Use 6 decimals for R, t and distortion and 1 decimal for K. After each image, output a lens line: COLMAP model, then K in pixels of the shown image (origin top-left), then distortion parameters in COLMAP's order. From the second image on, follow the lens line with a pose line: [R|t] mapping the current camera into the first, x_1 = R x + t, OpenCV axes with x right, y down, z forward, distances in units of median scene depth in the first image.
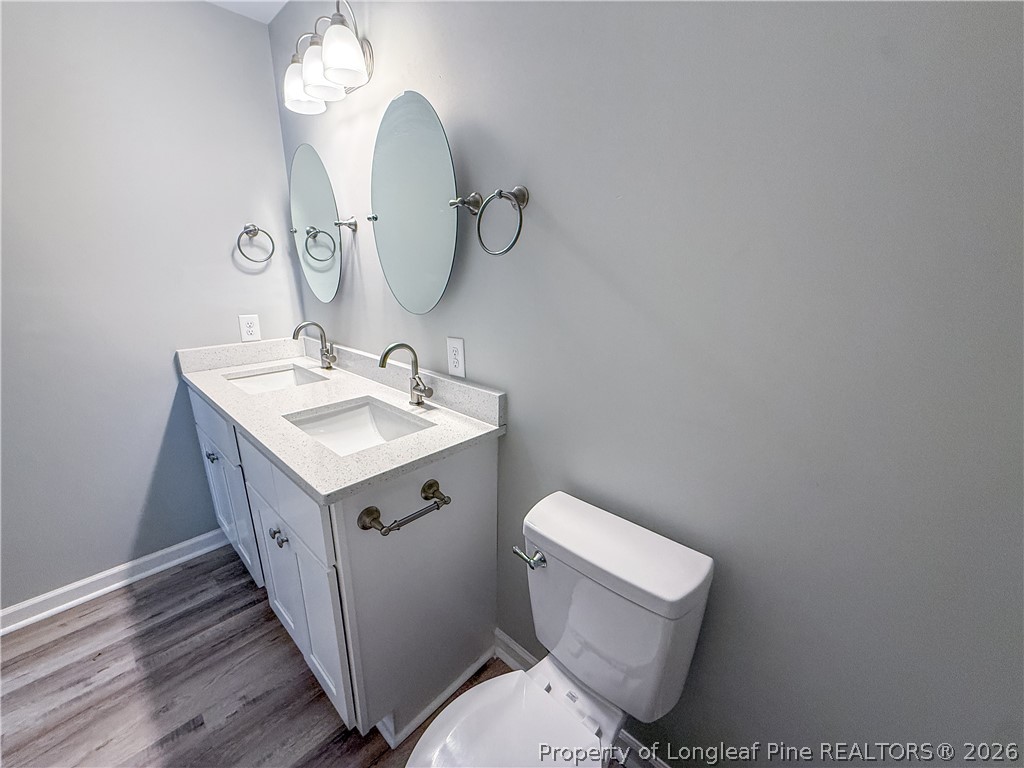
lens RADIAL K [[409.5, 0, 510.0], [0, 409.5, 384.8], [0, 0, 1]] dist [-0.001315, 0.000105]
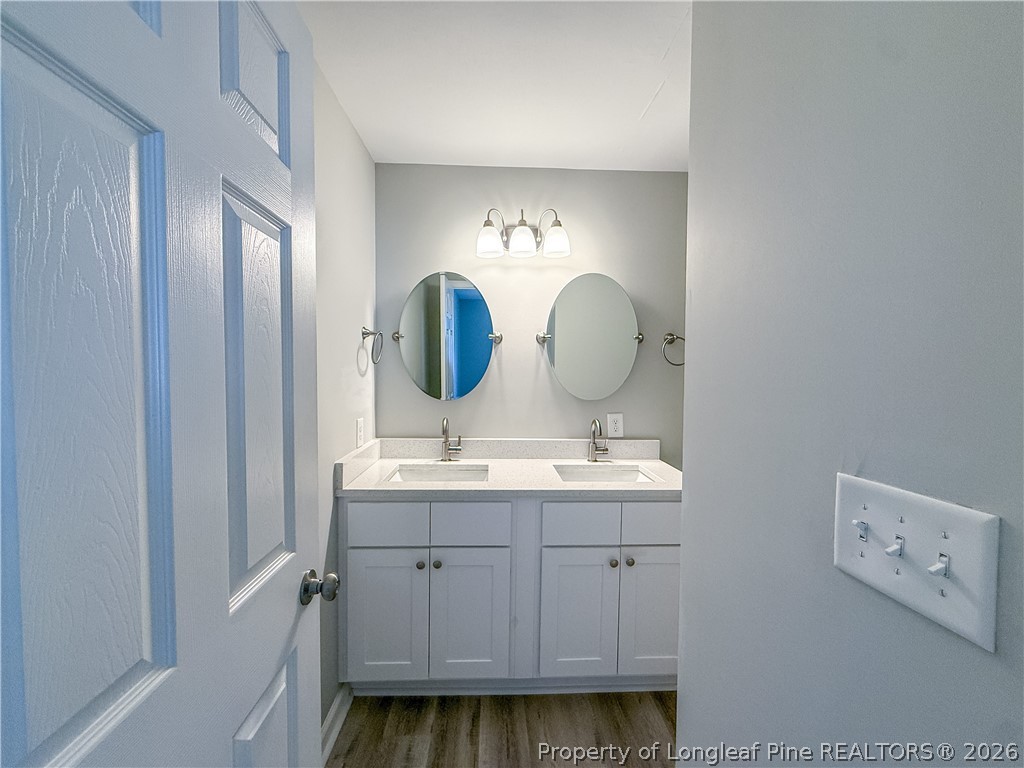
lens RADIAL K [[409.5, 0, 510.0], [0, 409.5, 384.8], [0, 0, 1]] dist [-0.001315, 0.000105]
pose [[0.697687, -0.027260, 0.715883, -1.510418], [0.189857, 0.970581, -0.148074, -0.059942], [-0.690787, 0.239225, 0.682338, 0.158169]]
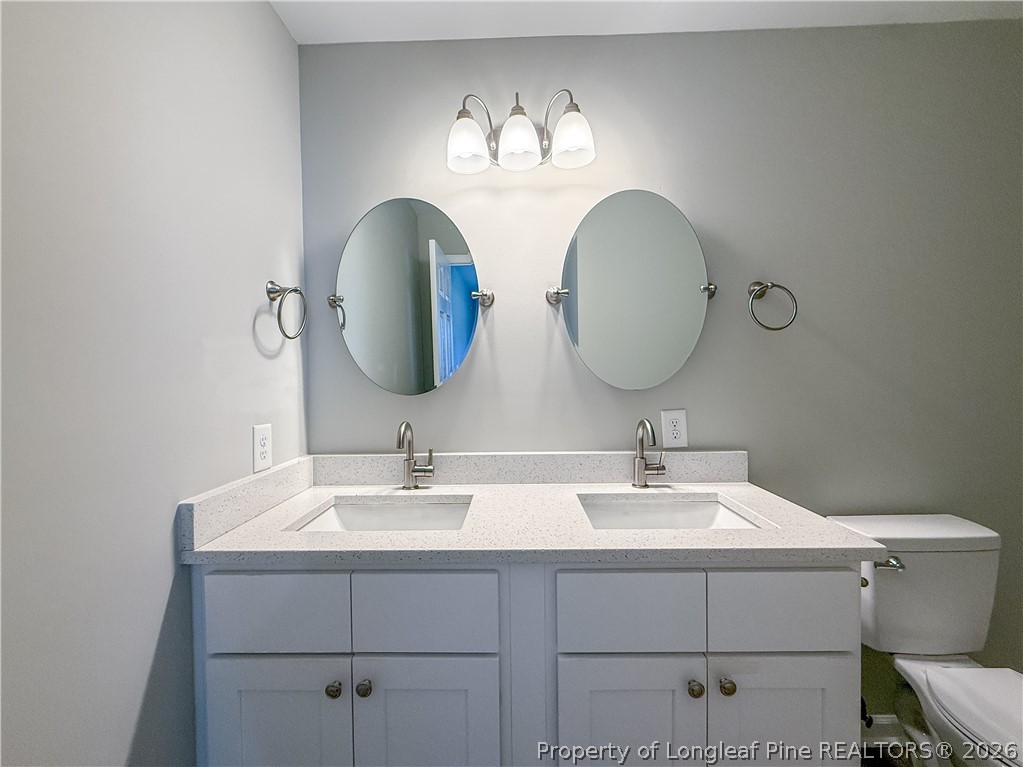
lens RADIAL K [[409.1, 0, 509.5], [0, 409.1, 384.3], [0, 0, 1]] dist [-0.001315, 0.000105]
pose [[0.745971, -0.030914, 0.665260, -1.080067], [0.202691, 0.962072, -0.182576, -0.068753], [-0.634384, 0.271039, 0.723944, 0.483941]]
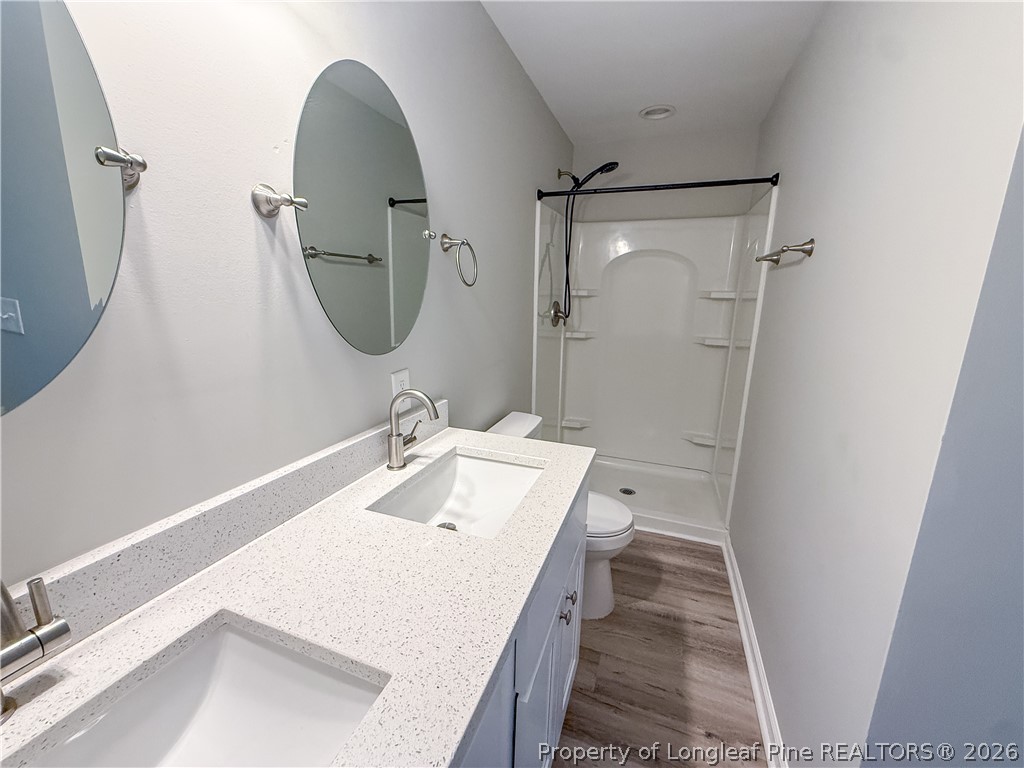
lens RADIAL K [[409.5, 0, 510.0], [0, 409.5, 384.8], [0, 0, 1]] dist [-0.001315, 0.000105]
pose [[-0.386469, -0.213333, 0.897291, -1.010953], [0.227114, 0.920911, 0.316768, -0.306290], [-0.893902, 0.326209, -0.307453, 1.033091]]
